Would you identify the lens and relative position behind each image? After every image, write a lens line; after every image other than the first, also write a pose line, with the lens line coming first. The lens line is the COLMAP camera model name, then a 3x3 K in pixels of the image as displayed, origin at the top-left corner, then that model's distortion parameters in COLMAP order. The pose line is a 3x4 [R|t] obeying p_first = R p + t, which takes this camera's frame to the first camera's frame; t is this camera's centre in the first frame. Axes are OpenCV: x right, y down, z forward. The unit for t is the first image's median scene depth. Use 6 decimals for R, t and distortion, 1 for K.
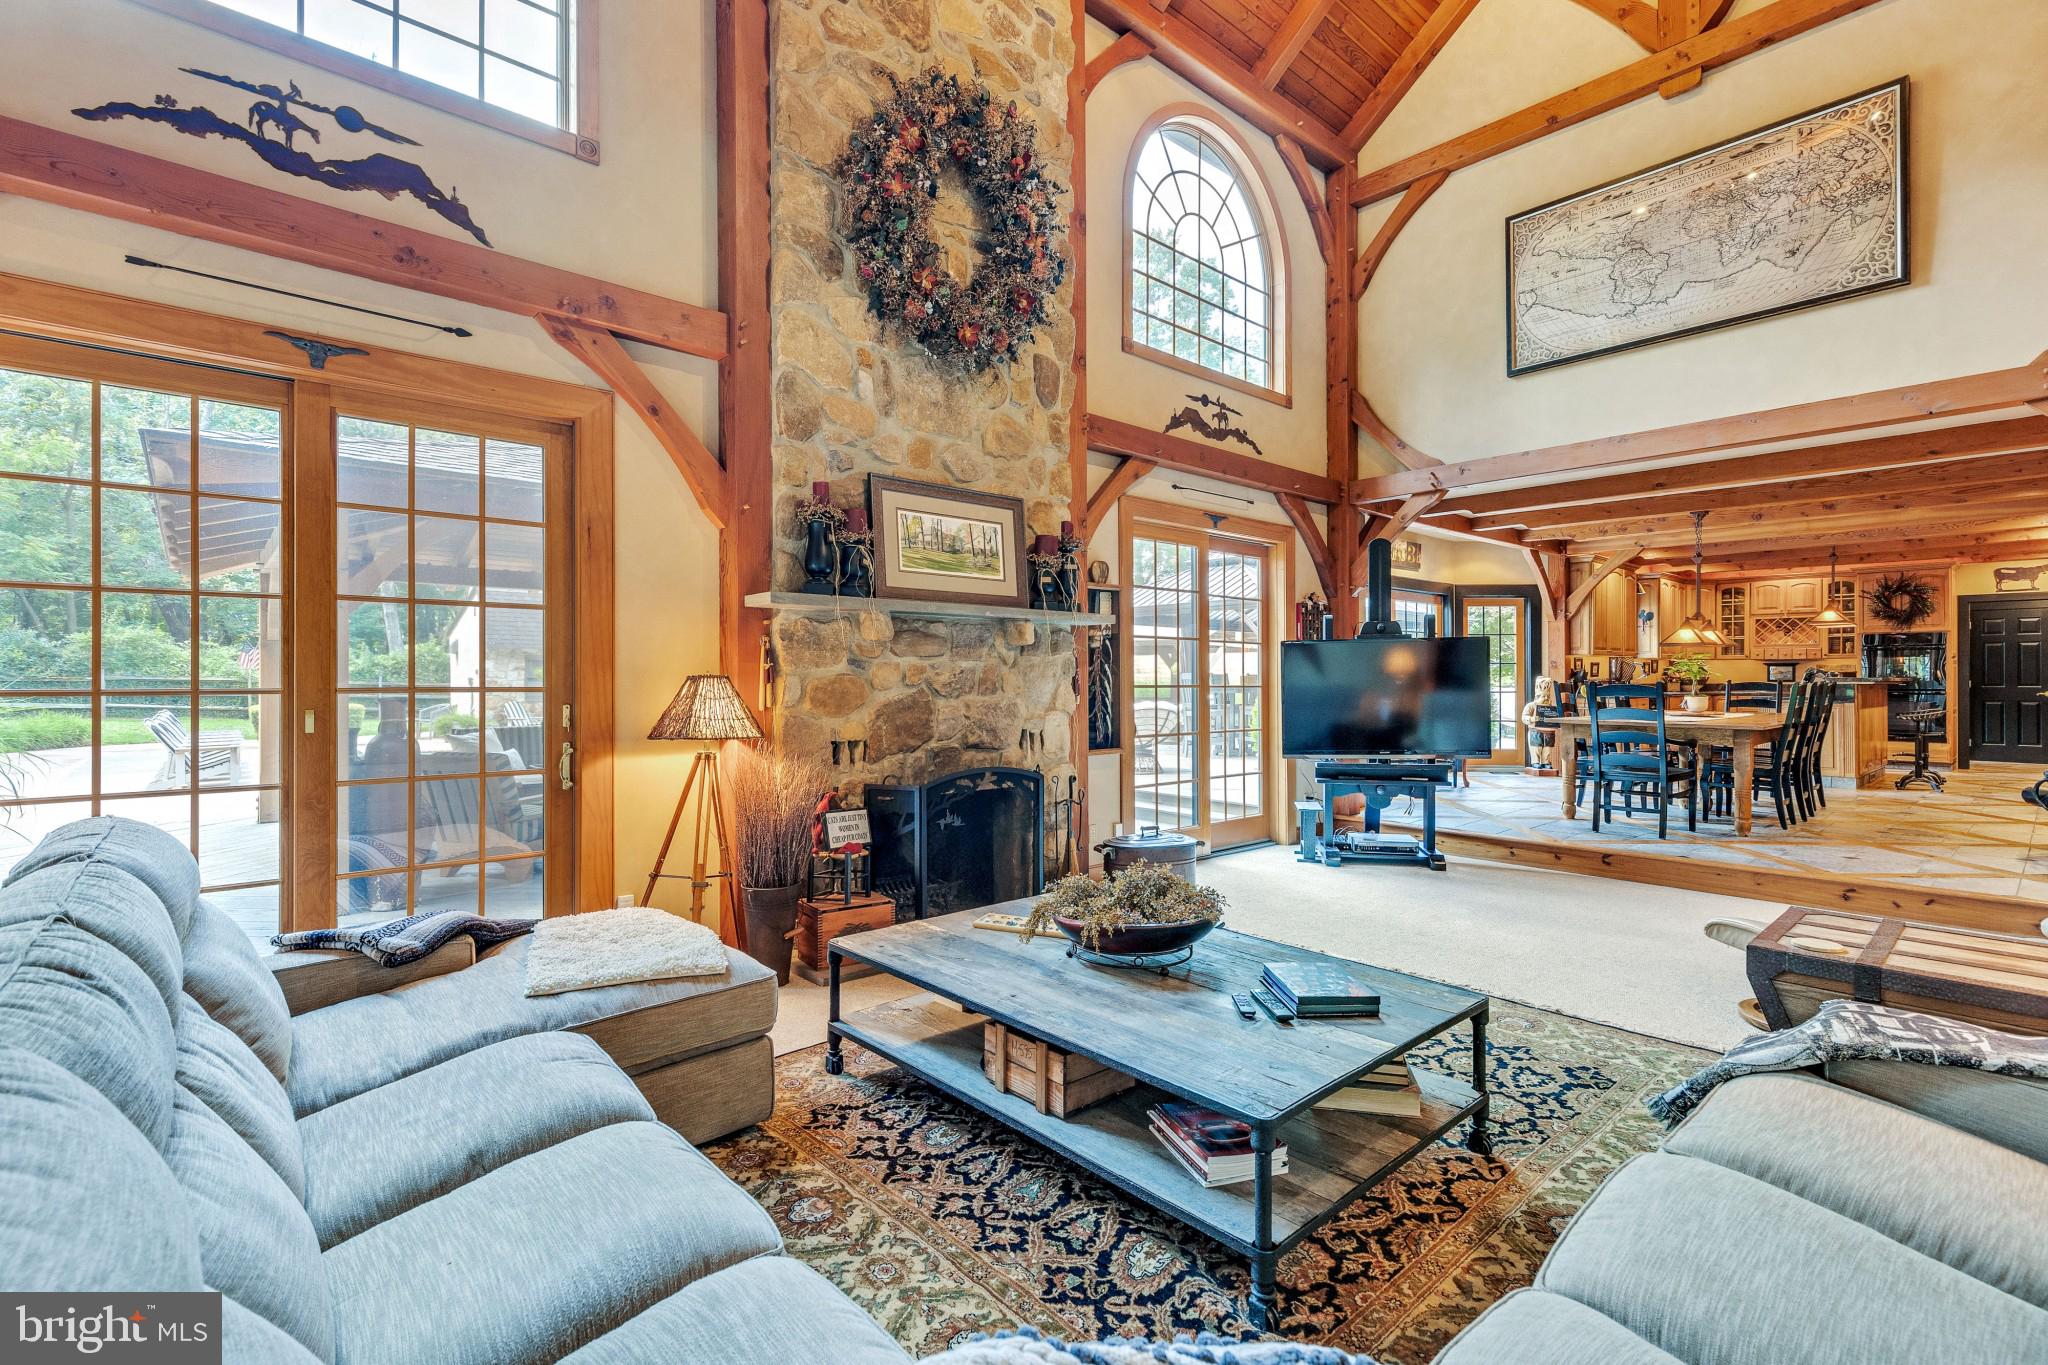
lens RADIAL K [[938.4, 0, 1025.6], [0, 938.4, 681.9], [0, 0, 1]] dist [0.000045, 0.000017]
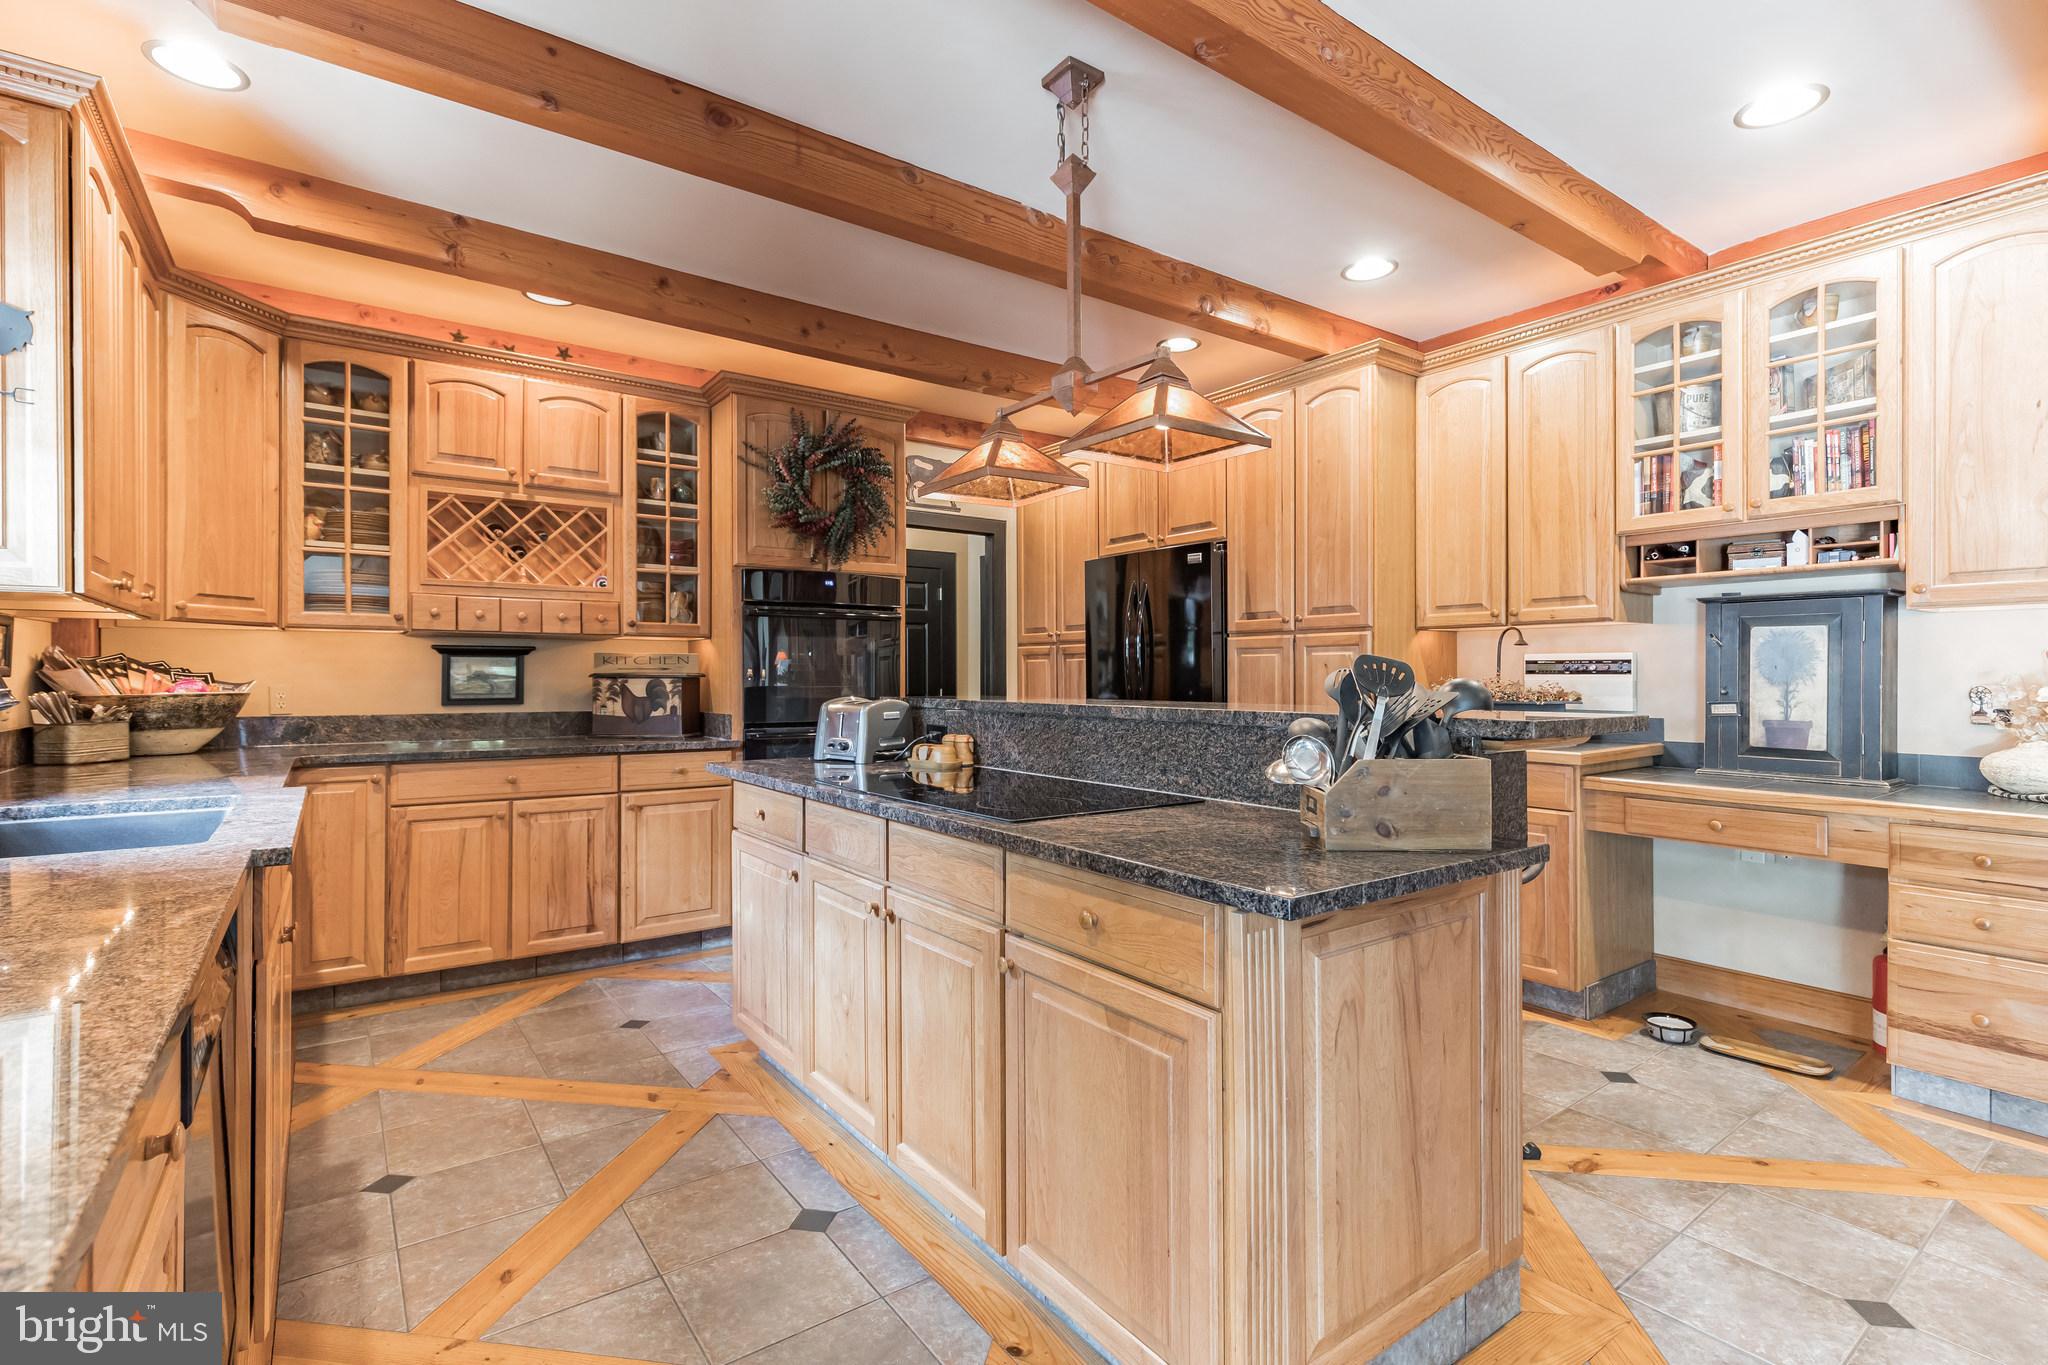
lens RADIAL K [[935.6, 0, 1023.8], [0, 935.6, 674.8], [0, 0, 1]] dist [-0.001337, -0.000229]
pose [[0.092339, 0.000667, 0.995727, 0.510844], [-0.001988, 0.999998, -0.000486, -0.010906], [-0.995726, -0.001935, 0.092340, 0.793282]]
